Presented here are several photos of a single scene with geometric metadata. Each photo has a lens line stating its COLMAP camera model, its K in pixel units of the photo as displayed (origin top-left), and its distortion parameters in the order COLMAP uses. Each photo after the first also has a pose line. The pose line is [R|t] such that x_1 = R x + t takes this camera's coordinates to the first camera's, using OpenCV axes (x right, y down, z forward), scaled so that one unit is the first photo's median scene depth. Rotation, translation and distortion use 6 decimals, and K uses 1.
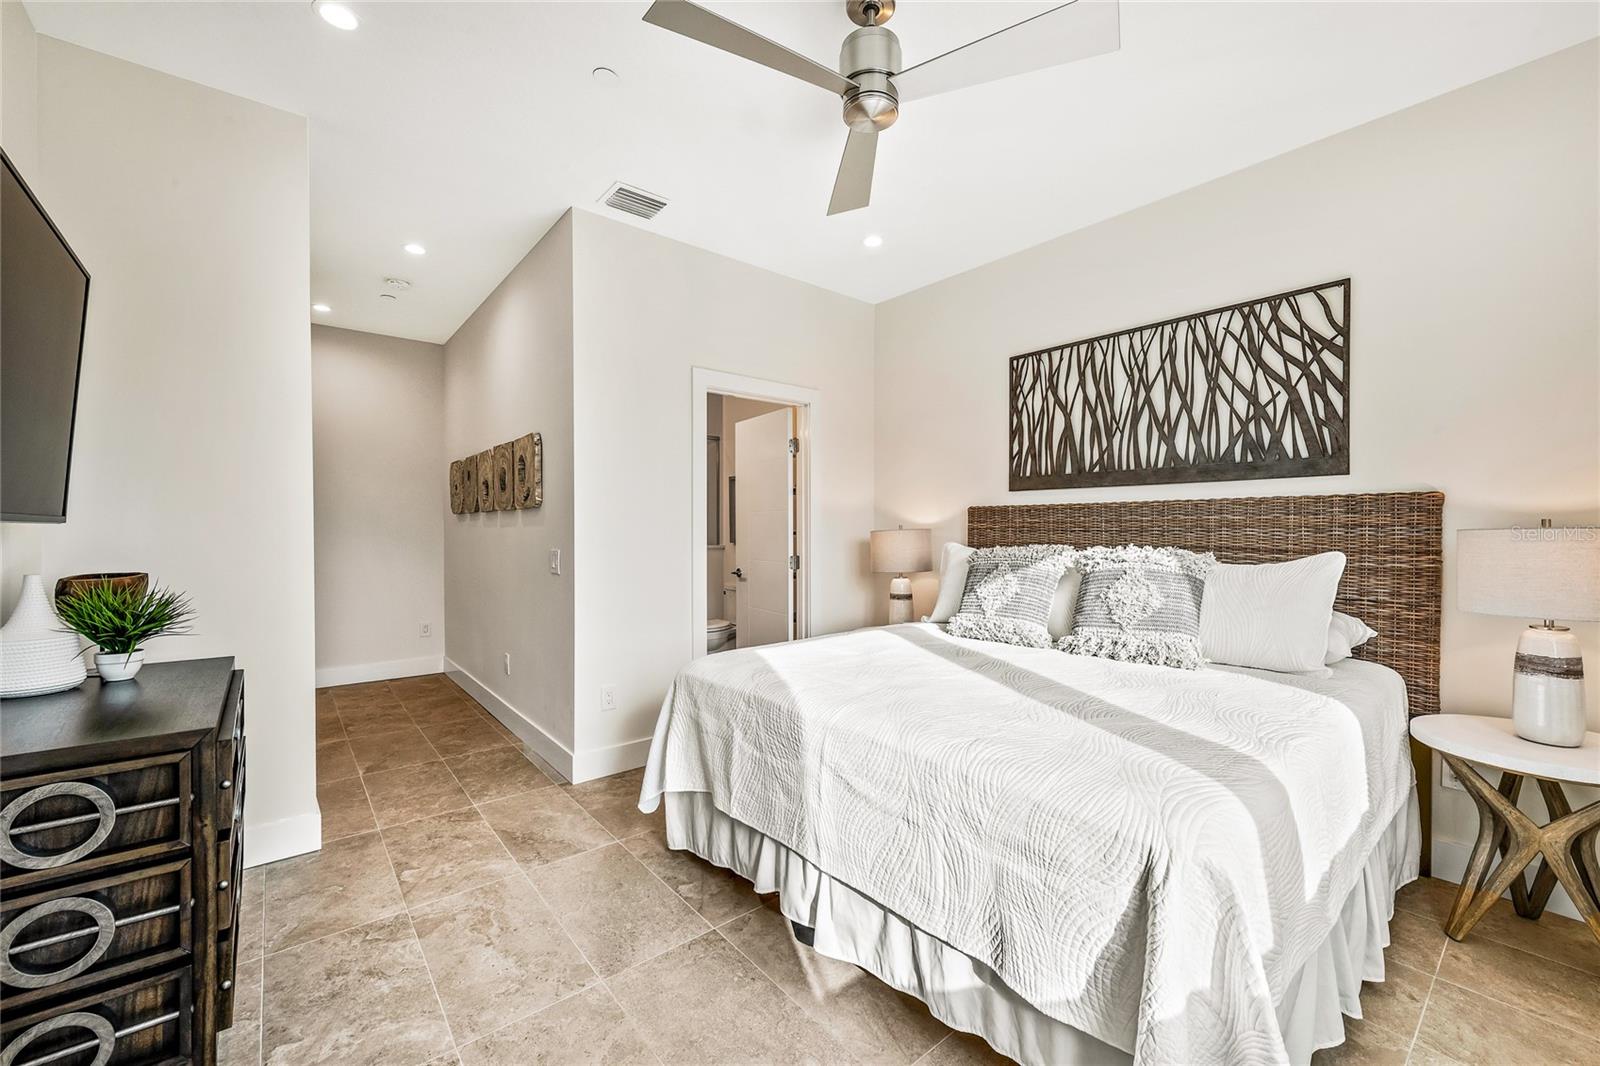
lens RADIAL K [[644.4, 0, 792.5], [0, 644.4, 533.4], [0, 0, 1]] dist [0.001550, 0.000064]
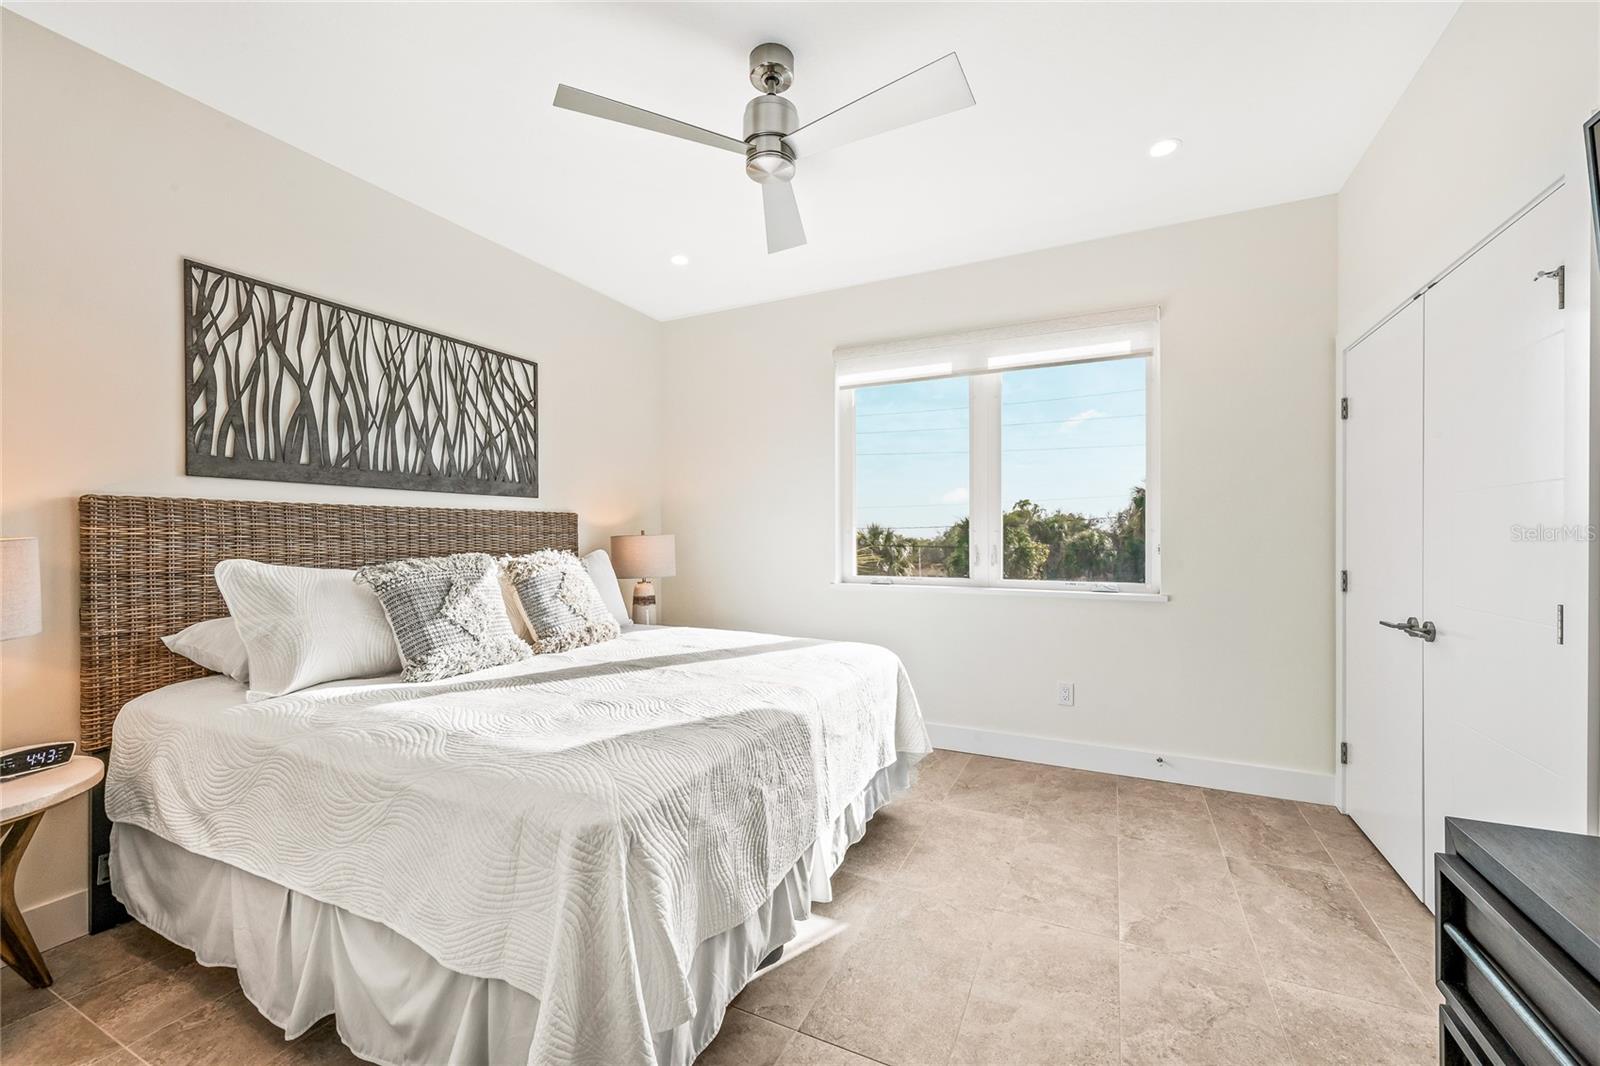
lens RADIAL K [[644.4, 0, 792.5], [0, 644.4, 533.4], [0, 0, 1]] dist [0.001550, 0.000064]
pose [[-0.425618, -0.000023, 0.904903, -0.566784], [0.006908, 0.999971, 0.003274, -0.010280], [-0.904877, 0.007644, -0.425605, 0.892985]]
